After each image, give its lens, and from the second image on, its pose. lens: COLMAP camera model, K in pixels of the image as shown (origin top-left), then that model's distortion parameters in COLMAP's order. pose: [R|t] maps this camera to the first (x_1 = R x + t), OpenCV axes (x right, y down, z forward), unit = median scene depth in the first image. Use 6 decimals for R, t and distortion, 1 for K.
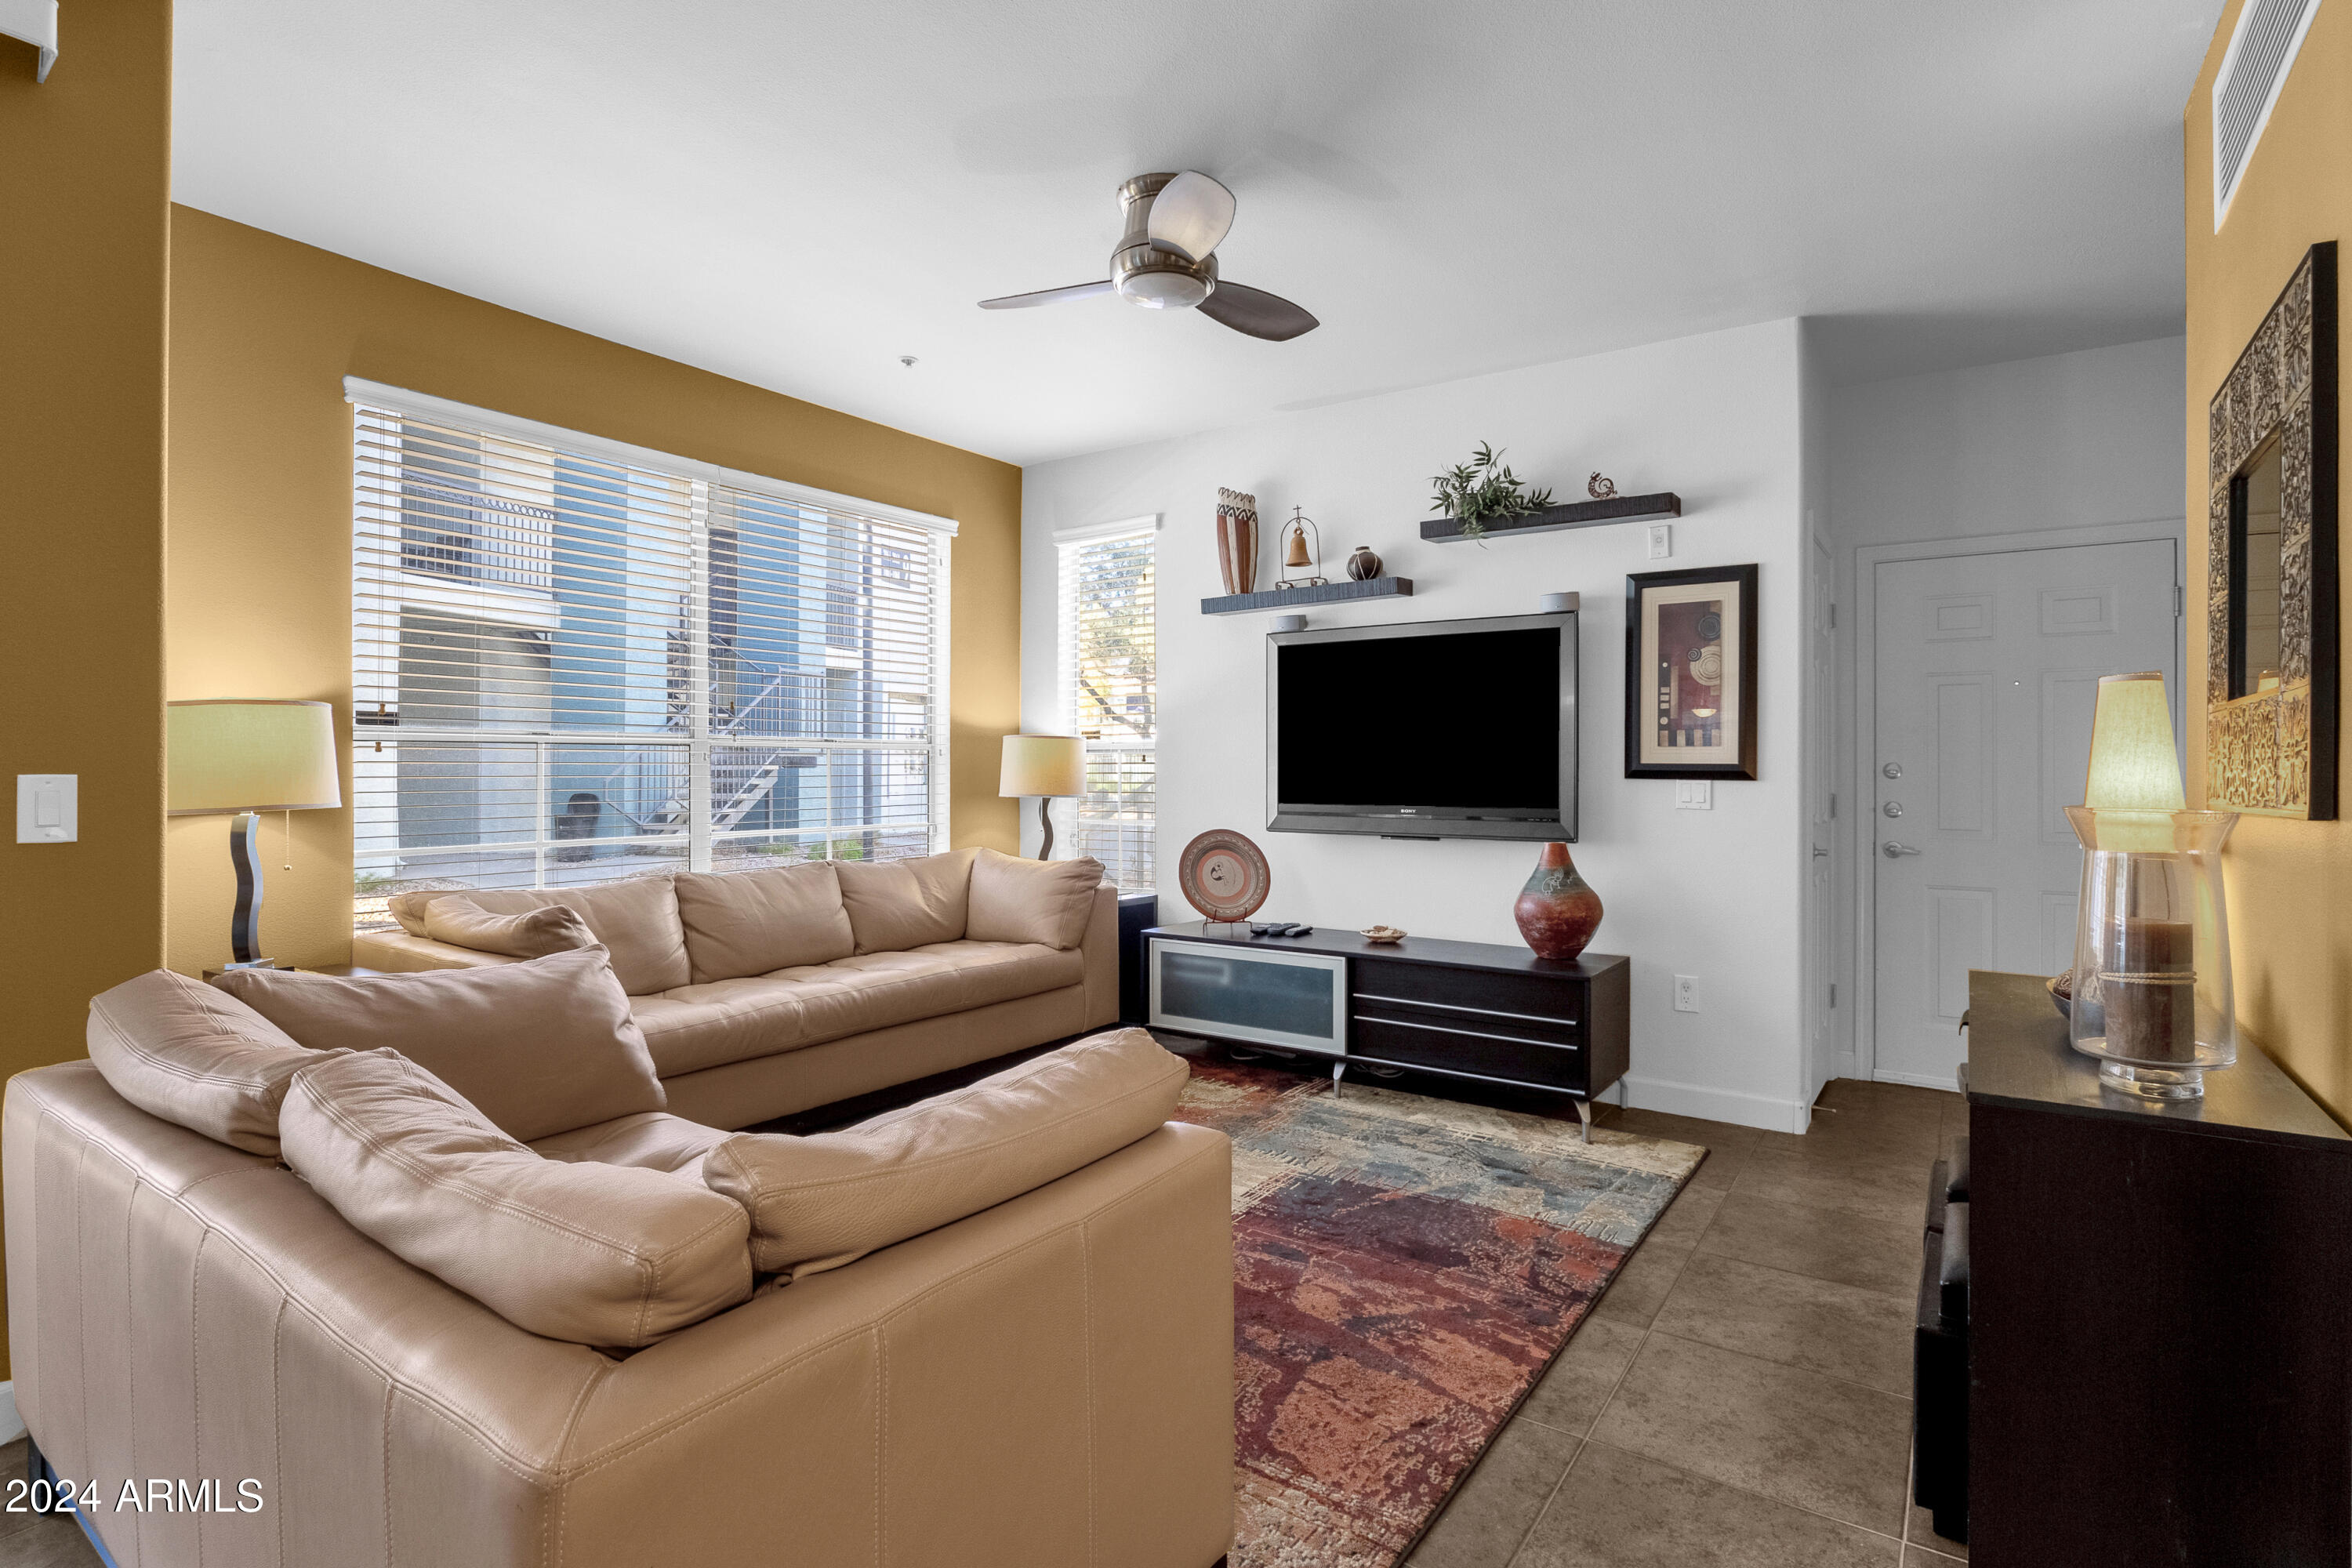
lens RADIAL K [[1122.0, 0, 1191.3], [0, 1122.0, 779.9], [0, 0, 1]] dist [-0.017682, 0.000728]
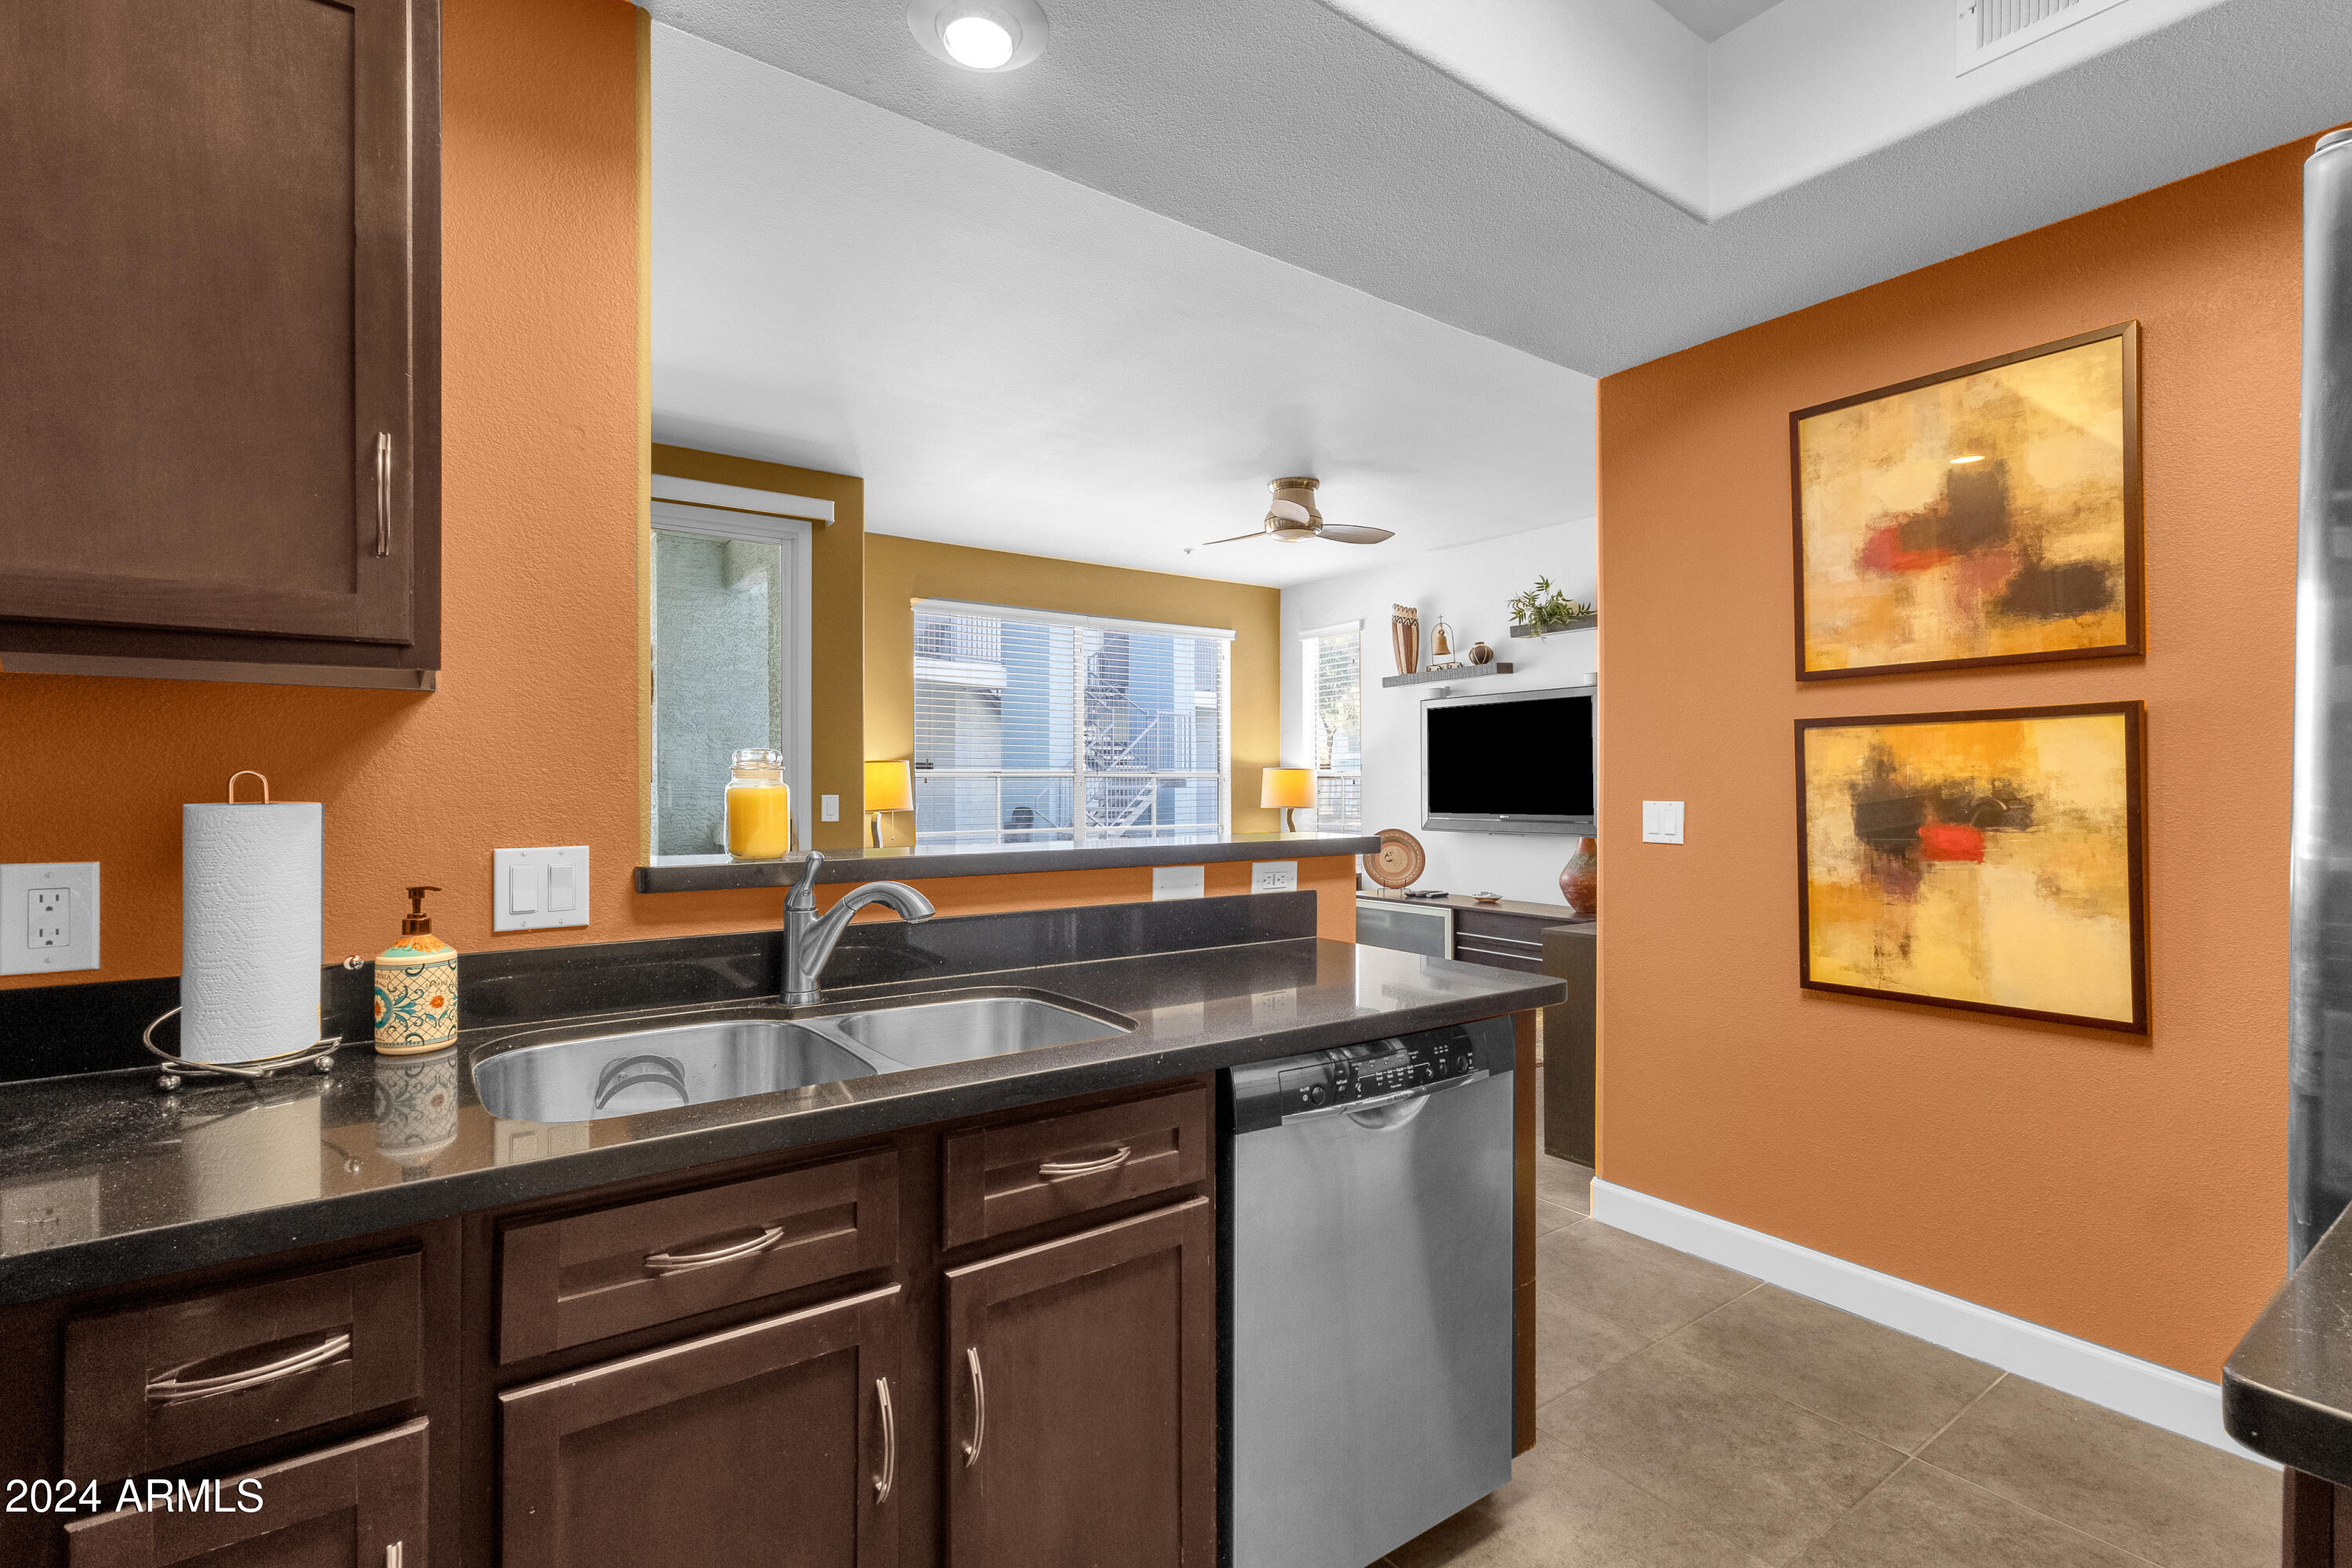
lens RADIAL K [[1087.9, 0, 1191.8], [0, 1087.9, 777.9], [0, 0, 1]] dist [0.001572, 0.000454]
pose [[0.941006, -0.008303, -0.338289, 0.273971], [0.002493, 0.999842, -0.017605, 0.000458], [0.338382, 0.015723, 0.940878, -0.494932]]
